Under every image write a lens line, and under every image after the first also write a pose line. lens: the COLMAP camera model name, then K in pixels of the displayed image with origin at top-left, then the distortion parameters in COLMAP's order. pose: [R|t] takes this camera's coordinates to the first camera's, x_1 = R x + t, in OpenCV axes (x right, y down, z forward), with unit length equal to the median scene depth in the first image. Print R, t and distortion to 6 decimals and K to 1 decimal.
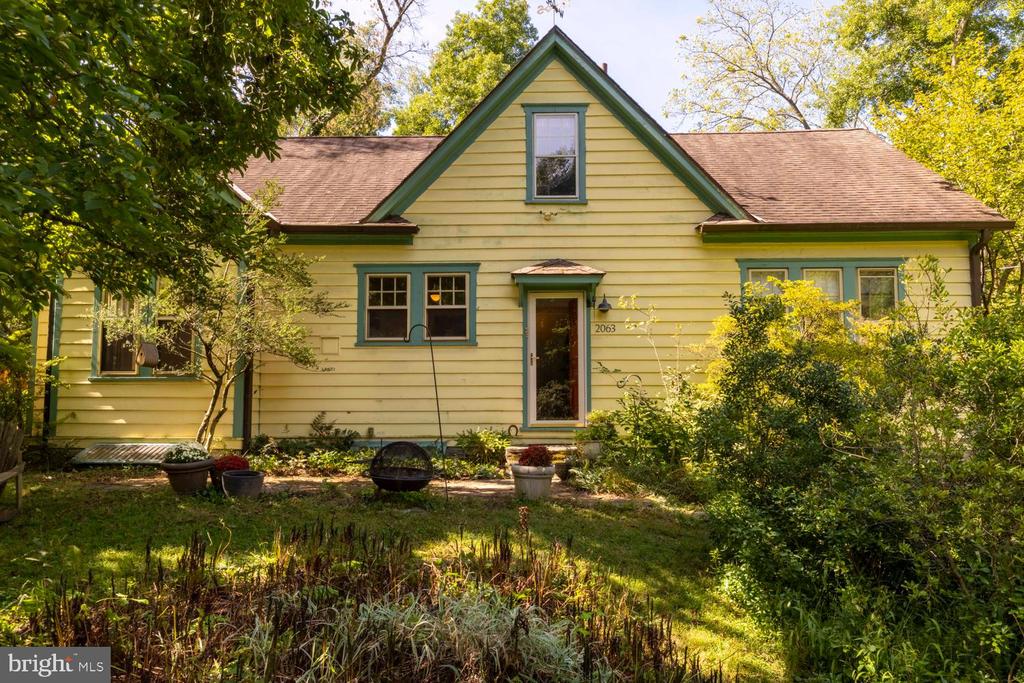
lens RADIAL K [[815.3, 0, 490.2], [0, 815.3, 362.1], [0, 0, 1]] dist [0.009516, -0.005713]
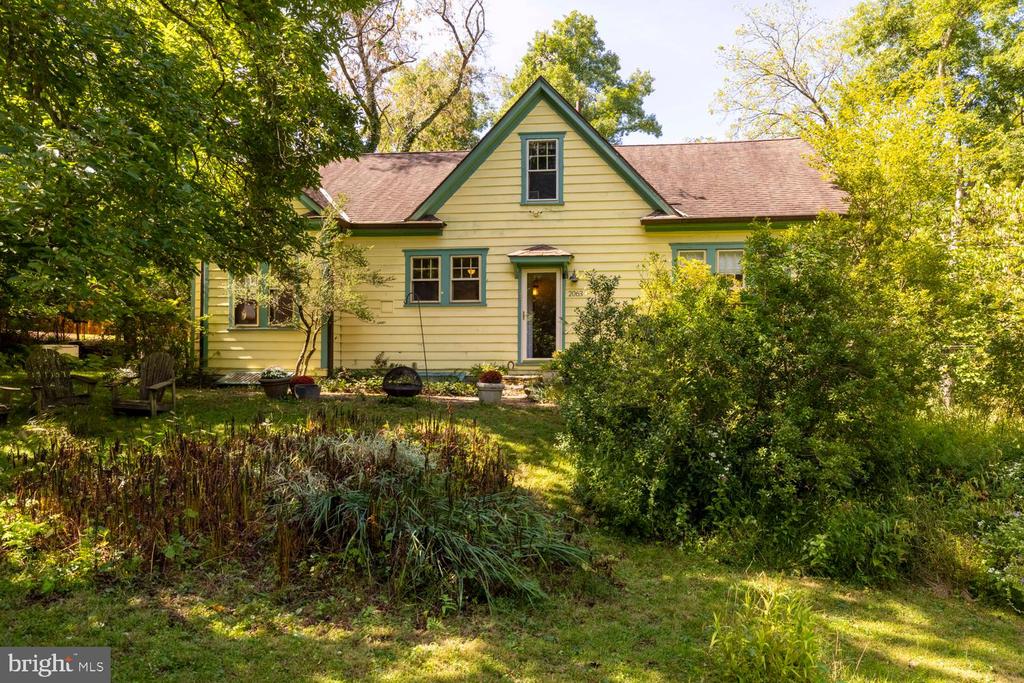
lens RADIAL K [[650.2, 0, 510.2], [0, 650.2, 368.9], [0, 0, 1]] dist [0.003116, 0.001496]
pose [[0.996604, 0.004213, -0.082240, 0.121107], [0.001976, 0.997179, 0.075031, 0.004205], [0.082324, -0.074939, 0.993784, -0.146679]]
